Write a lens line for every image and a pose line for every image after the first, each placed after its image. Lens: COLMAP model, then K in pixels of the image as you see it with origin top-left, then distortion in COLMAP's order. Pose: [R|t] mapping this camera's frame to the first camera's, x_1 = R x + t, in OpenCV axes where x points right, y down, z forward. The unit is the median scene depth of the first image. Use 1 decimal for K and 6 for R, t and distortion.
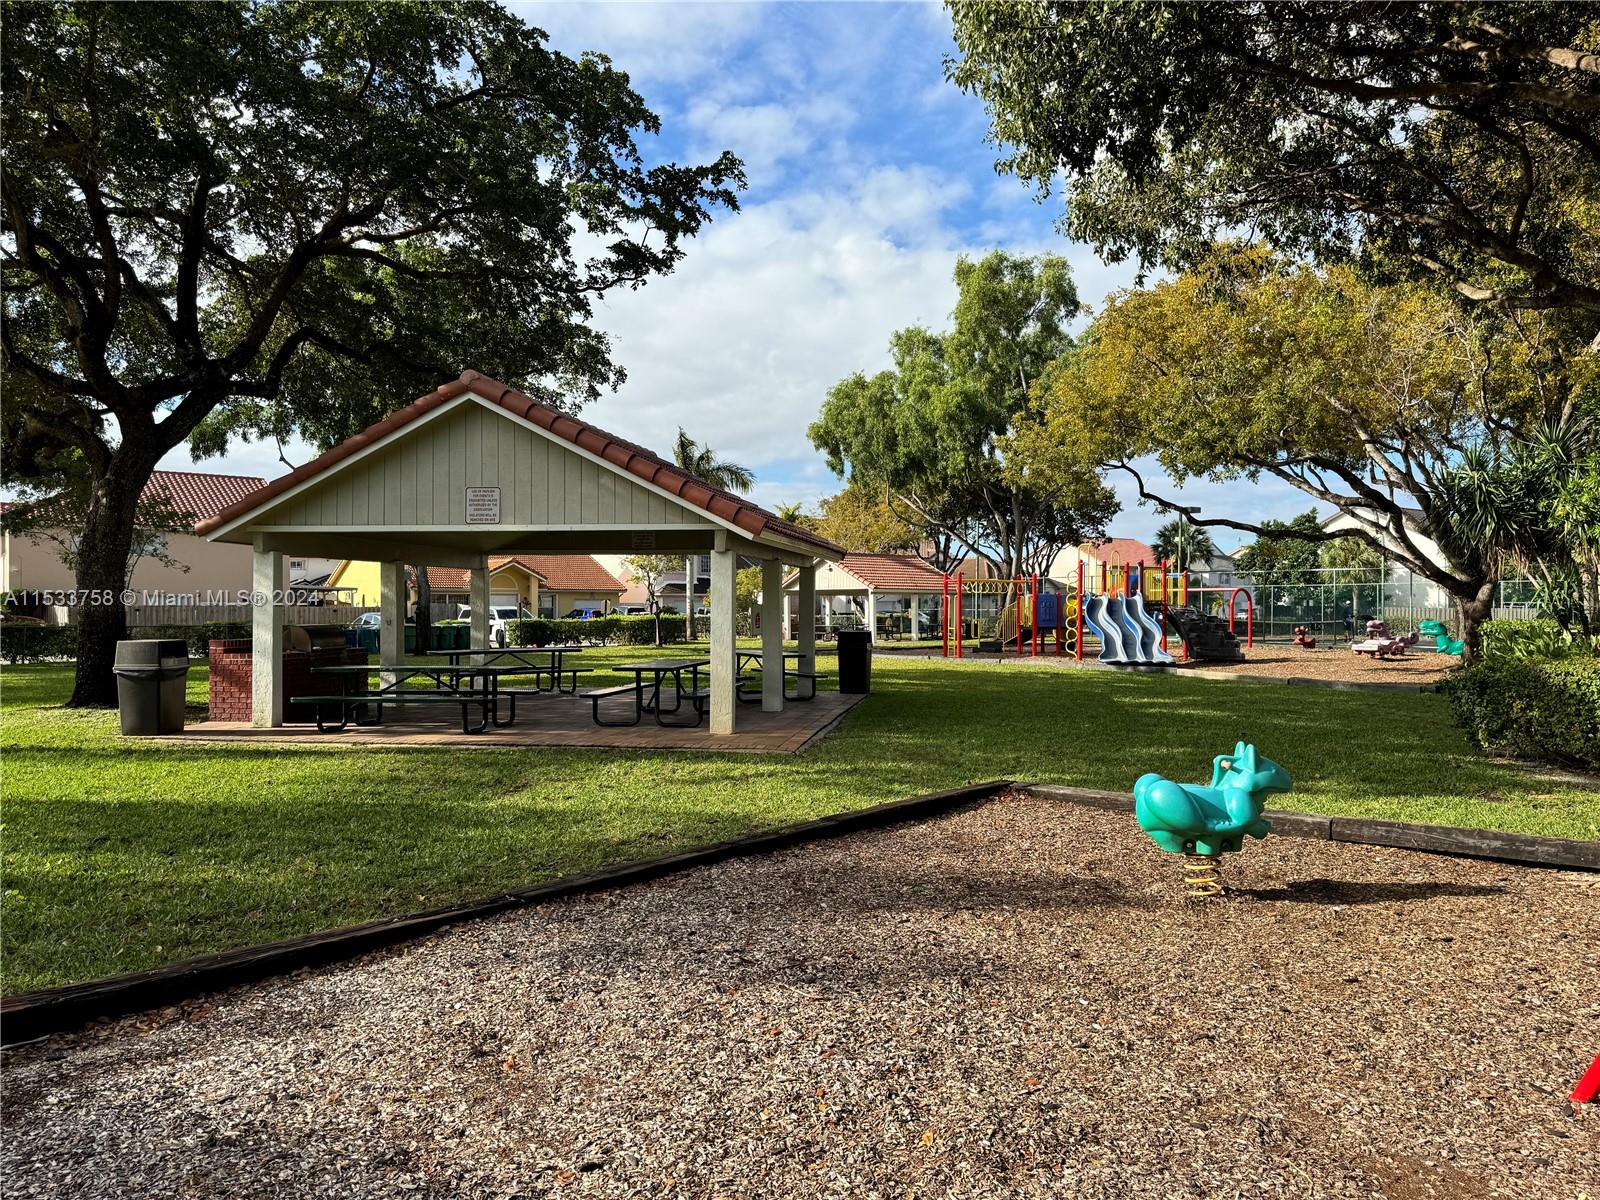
lens RADIAL K [[988.5, 0, 795.6], [0, 988.5, 604.1], [0, 0, 1]] dist [0.003705, -0.000332]
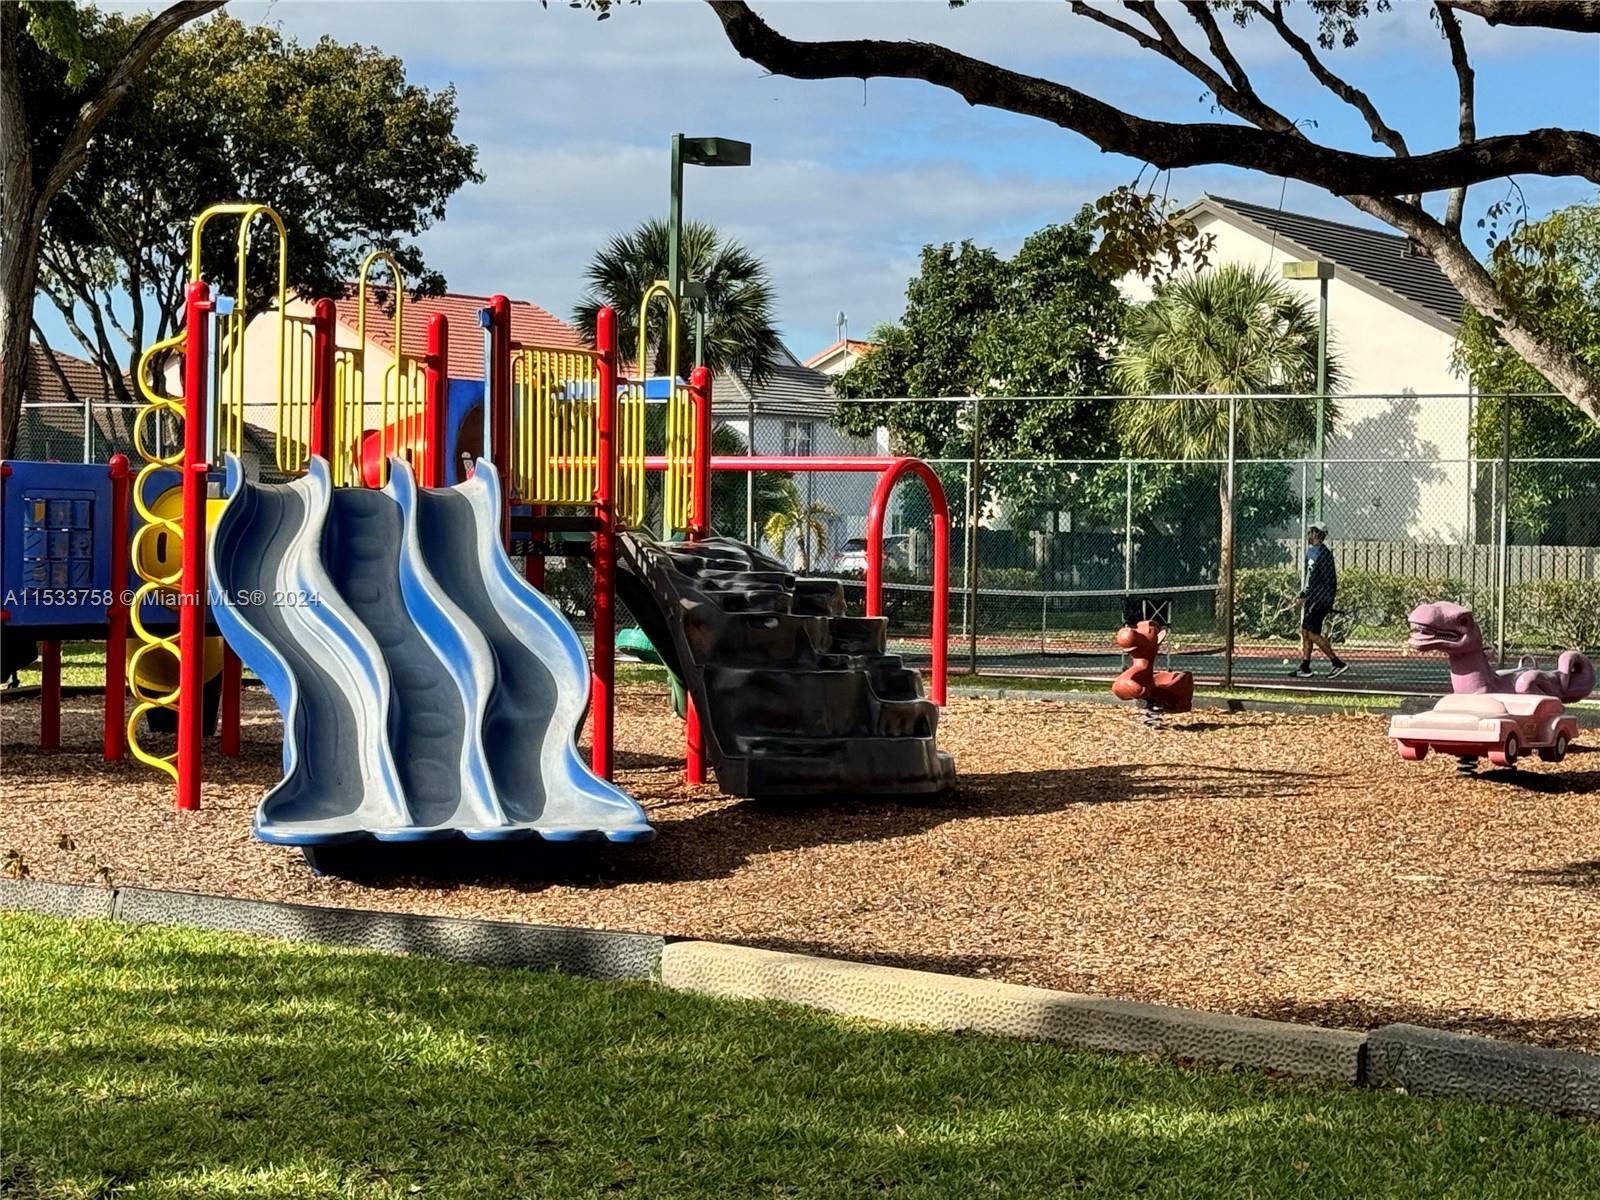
lens RADIAL K [[3453.4, 0, 799.8], [0, 3453.4, 599.1], [0, 0, 1]] dist [-0.005652, 0.000000]
pose [[0.917396, 0.004417, 0.397950, 0.100465], [-0.014613, 0.999638, 0.022591, -0.000635], [-0.397707, -0.026540, 0.917129, 0.262909]]
